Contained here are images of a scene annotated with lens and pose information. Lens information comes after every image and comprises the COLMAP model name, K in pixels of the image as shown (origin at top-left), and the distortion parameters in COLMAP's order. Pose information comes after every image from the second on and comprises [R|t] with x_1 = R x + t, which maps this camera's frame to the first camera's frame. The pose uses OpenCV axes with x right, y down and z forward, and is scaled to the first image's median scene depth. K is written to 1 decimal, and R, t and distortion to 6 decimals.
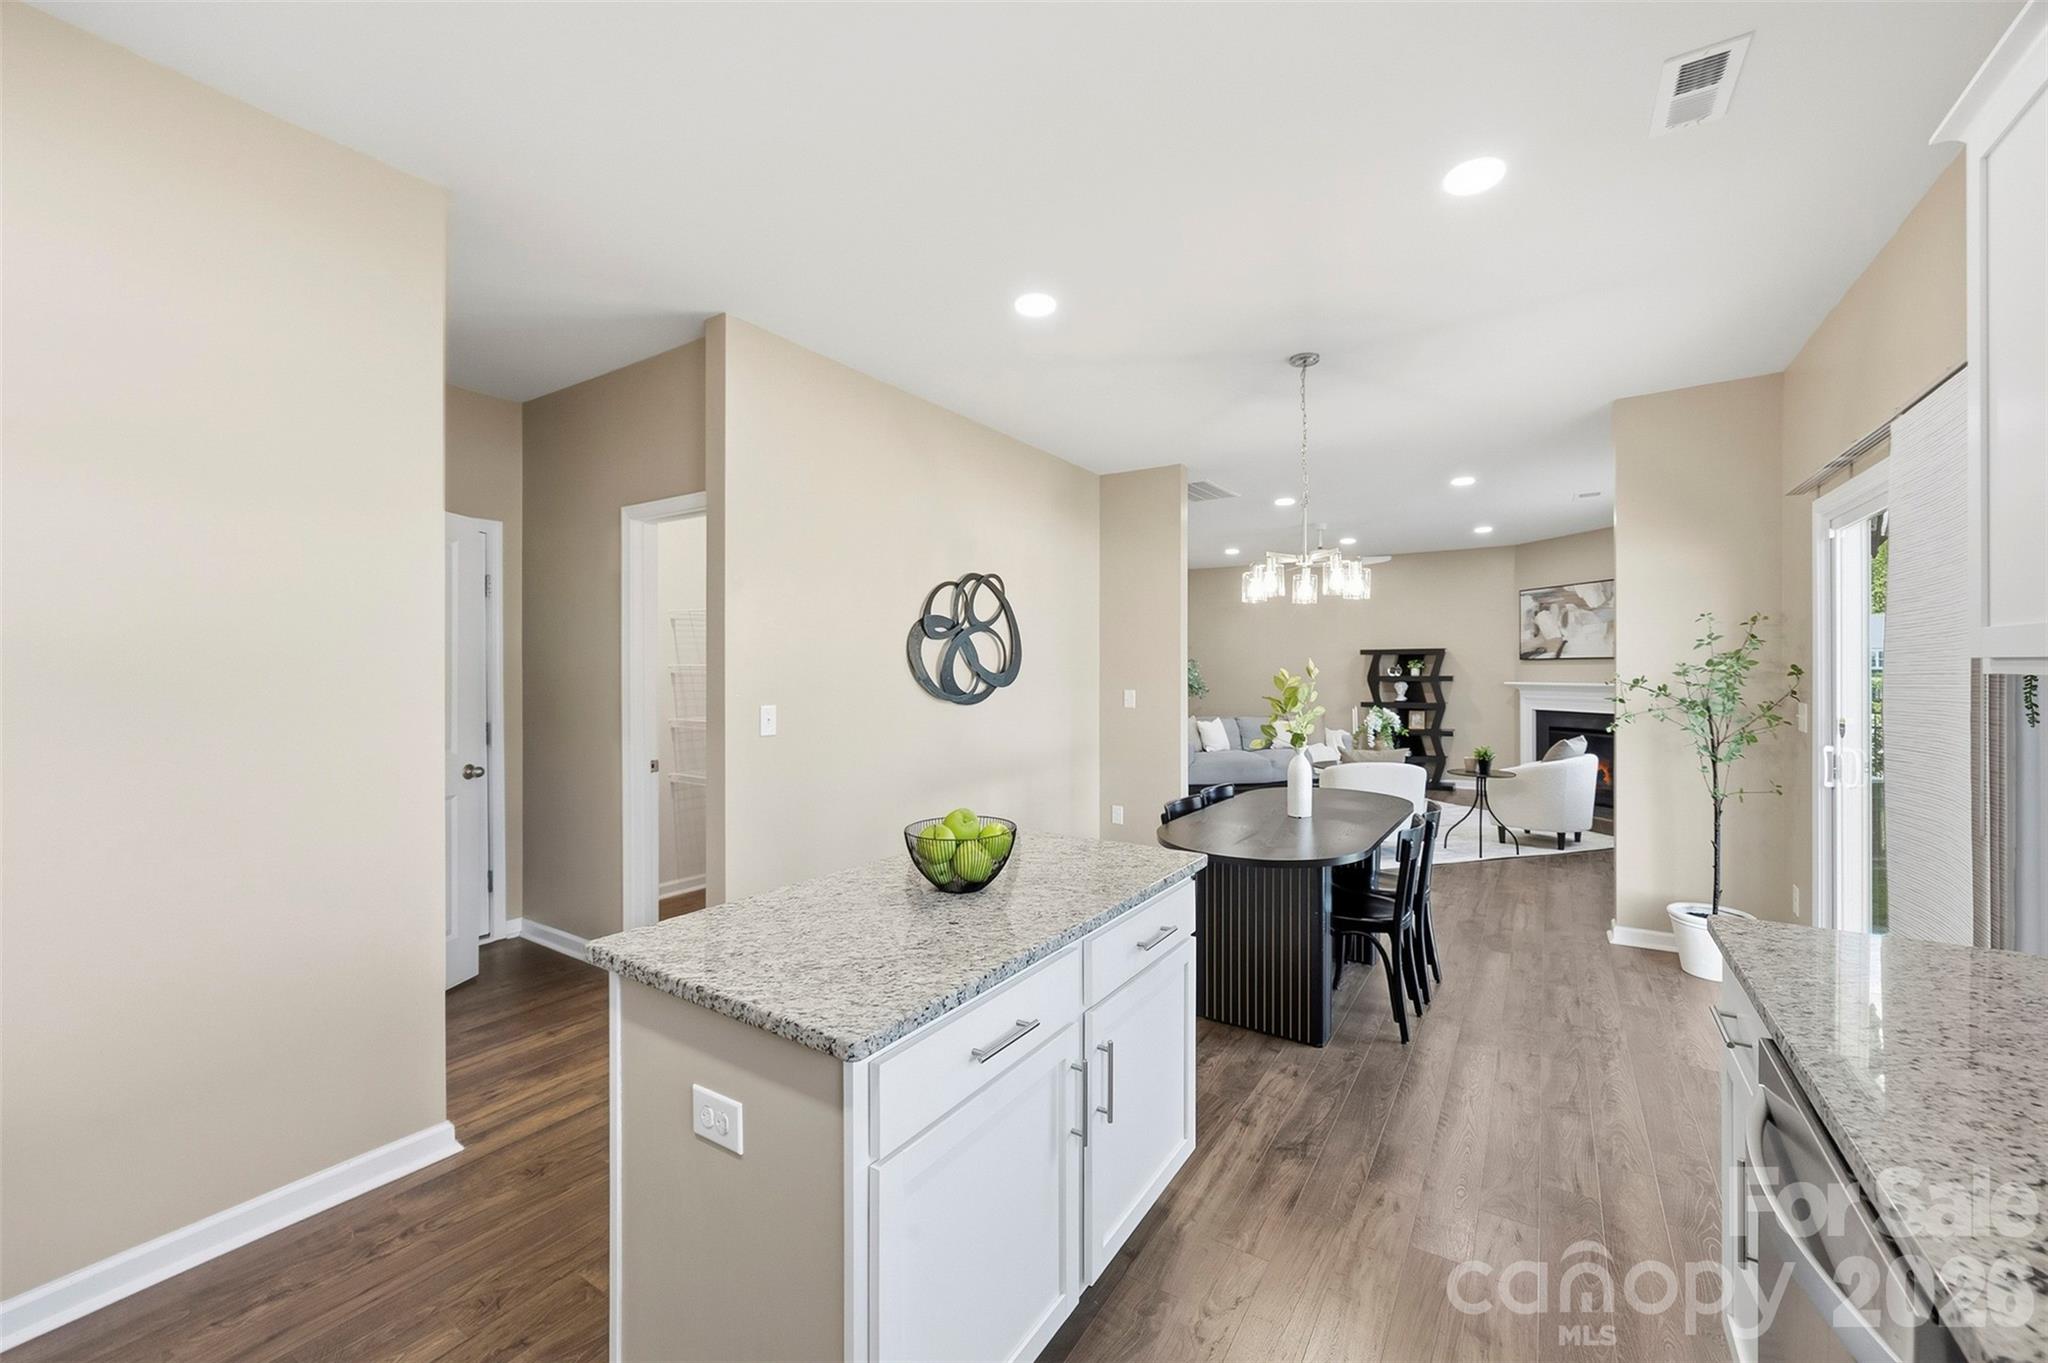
lens RADIAL K [[812.7, 0, 1032.7], [0, 812.7, 676.7], [0, 0, 1]] dist [-0.001228, -0.000053]
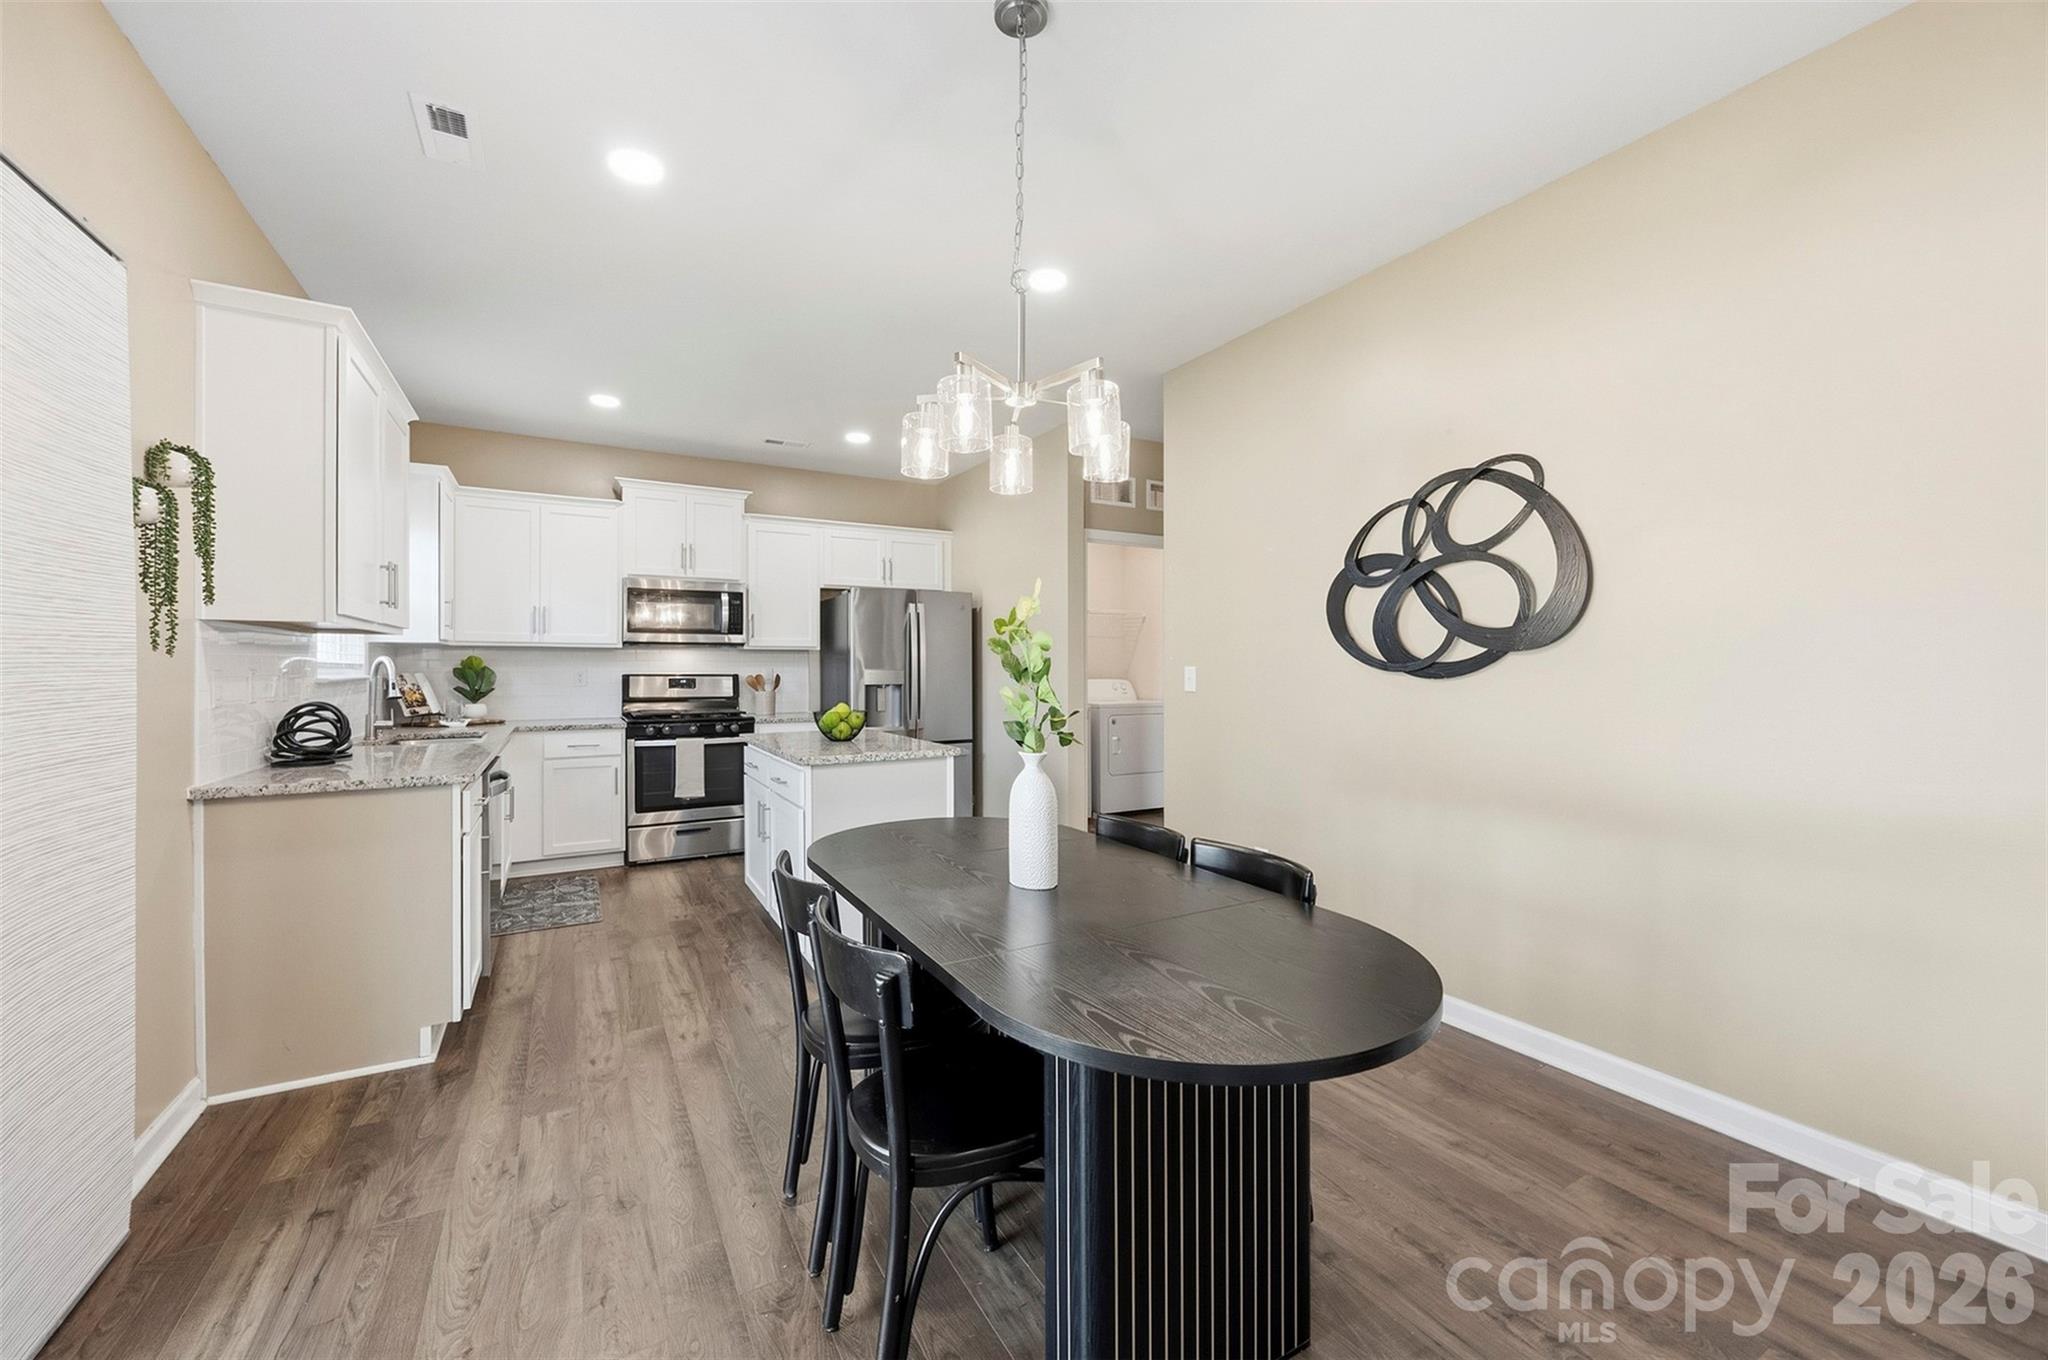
lens RADIAL K [[812.7, 0, 1032.7], [0, 812.7, 675.2], [0, 0, 1]] dist [-0.001228, -0.000053]
pose [[-0.466891, 0.009069, -0.884268, 0.665778], [-0.002443, 0.999930, 0.011544, 0.026176], [0.884311, 0.007550, -0.466837, 1.048261]]
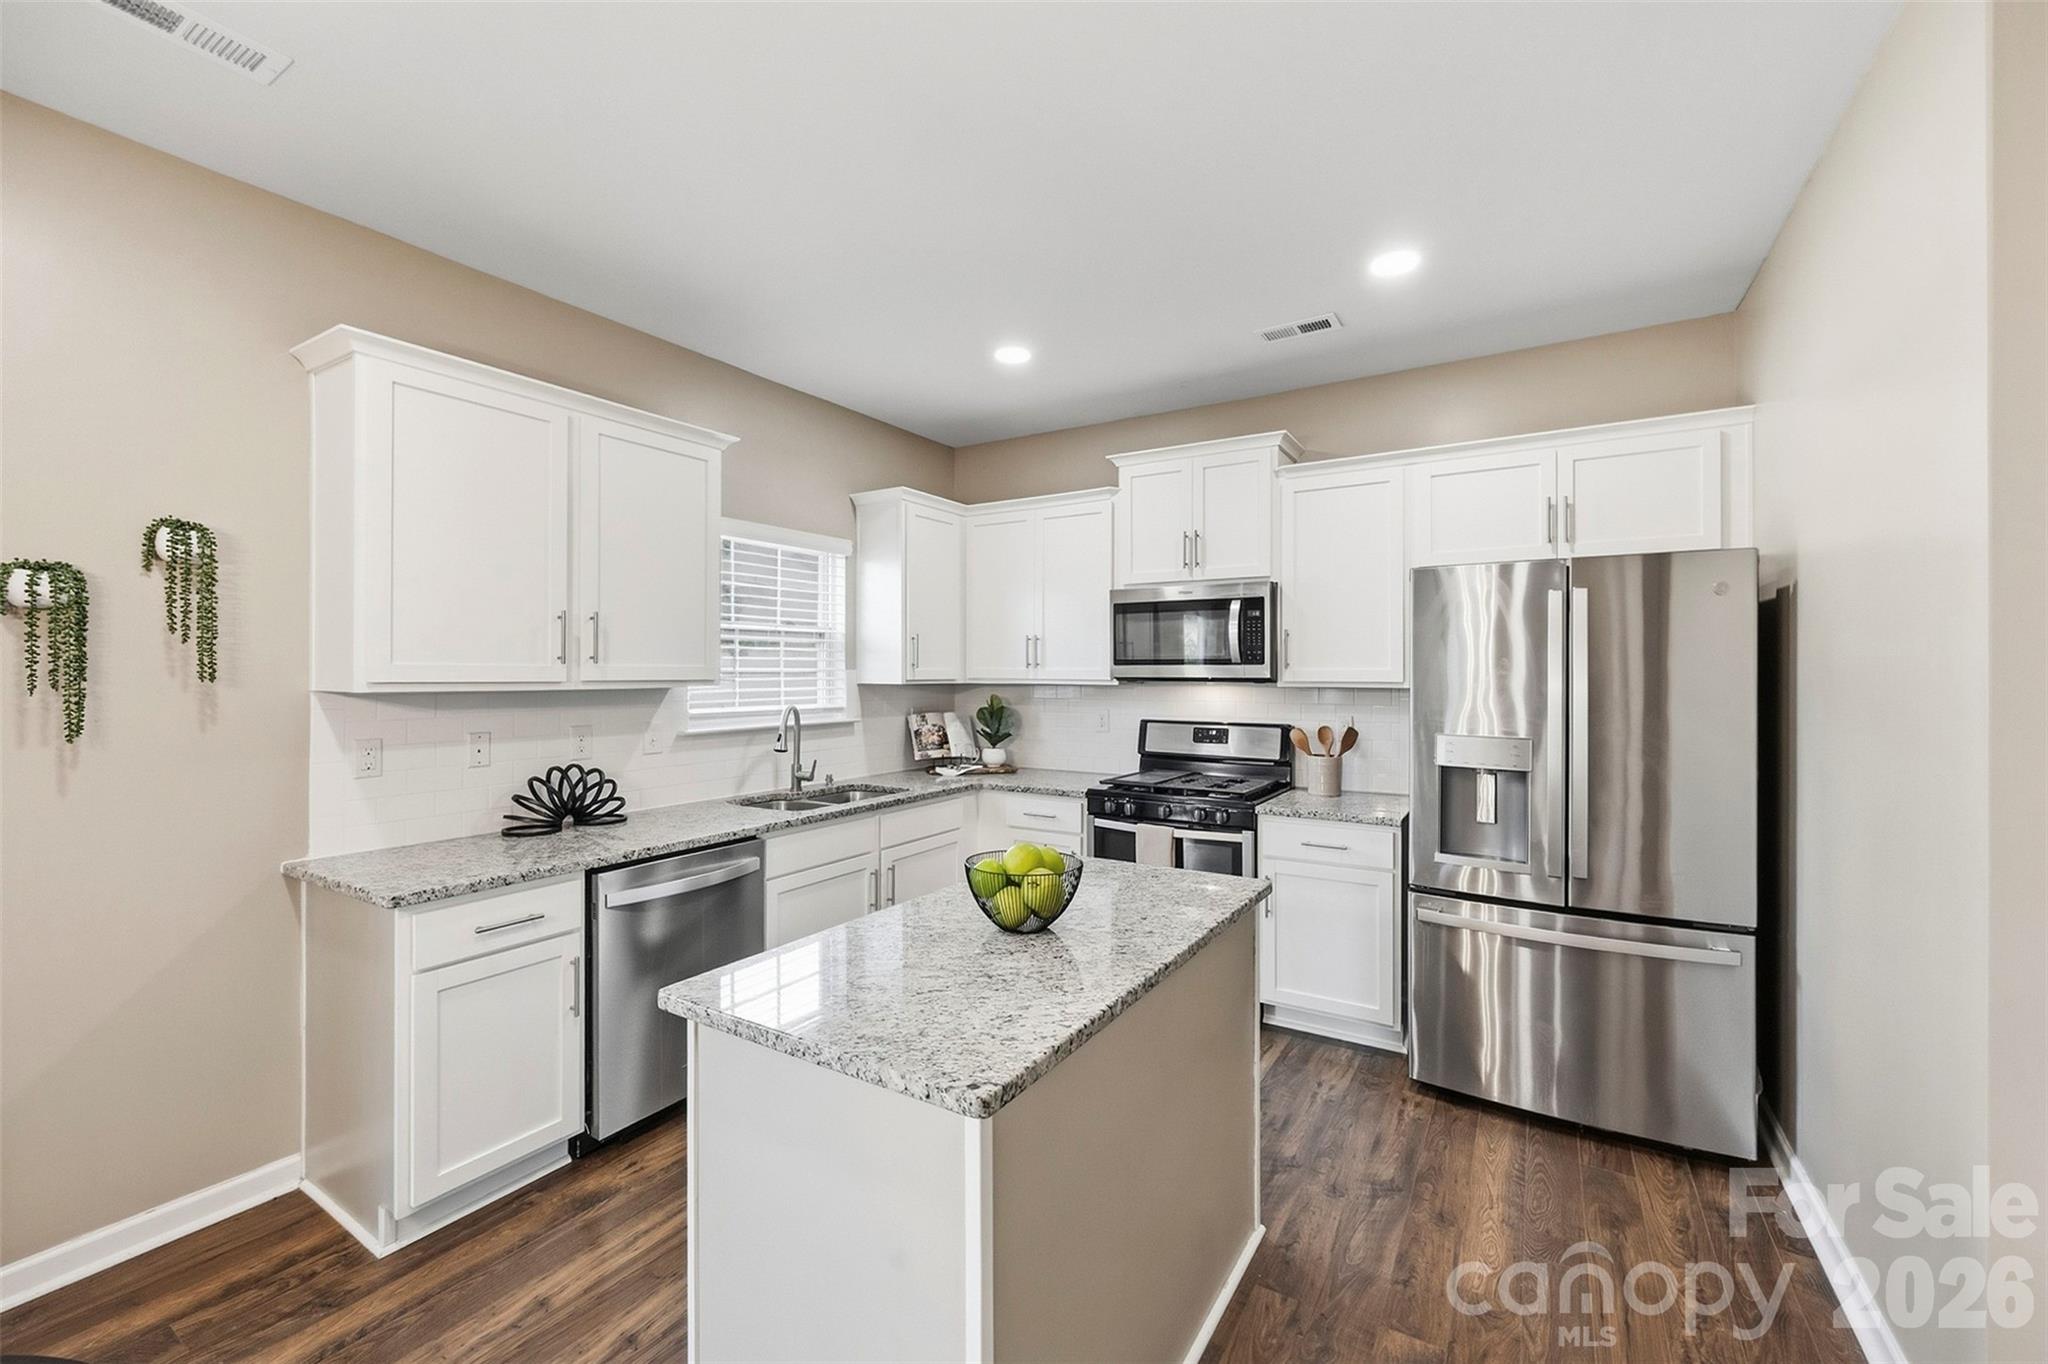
lens RADIAL K [[838.4, 0, 1020.7], [0, 838.4, 675.7], [0, 0, 1]] dist [-0.000220, -0.000003]
pose [[-0.999991, 0.001848, -0.003716, -0.037682], [0.001820, 0.999970, 0.007533, -0.018973], [0.003730, 0.007526, -0.999965, 0.855083]]
